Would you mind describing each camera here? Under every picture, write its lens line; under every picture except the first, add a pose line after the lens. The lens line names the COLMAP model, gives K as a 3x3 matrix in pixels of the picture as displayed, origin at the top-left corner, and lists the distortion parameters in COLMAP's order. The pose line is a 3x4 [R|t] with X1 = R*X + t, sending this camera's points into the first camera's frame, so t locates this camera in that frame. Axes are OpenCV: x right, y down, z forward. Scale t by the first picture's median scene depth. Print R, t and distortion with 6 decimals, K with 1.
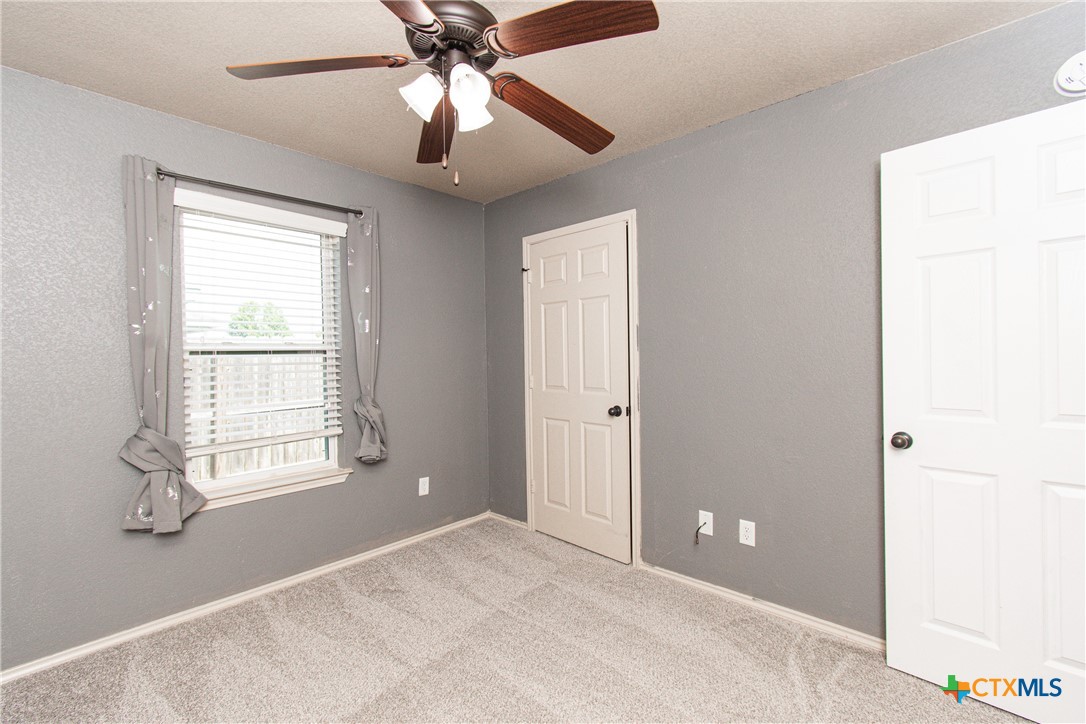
lens RADIAL K [[475.9, 0, 548.3], [0, 475.9, 363.8], [0, 0, 1]] dist [0.006917, 0.000920]
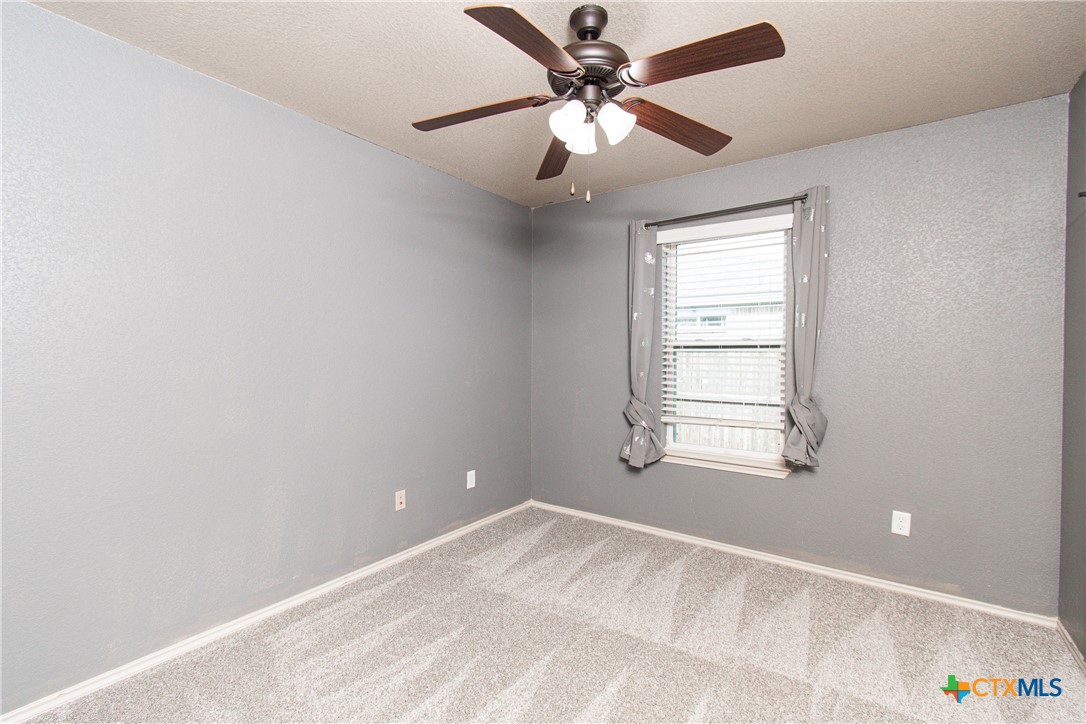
lens RADIAL K [[475.9, 0, 540.5], [0, 475.9, 362.8], [0, 0, 1]] dist [0.006917, 0.000920]
pose [[0.131256, 0.040899, -0.990504, 0.548114], [-0.021023, 0.999039, 0.038466, -0.022501], [0.991126, 0.015774, 0.131990, 0.429102]]
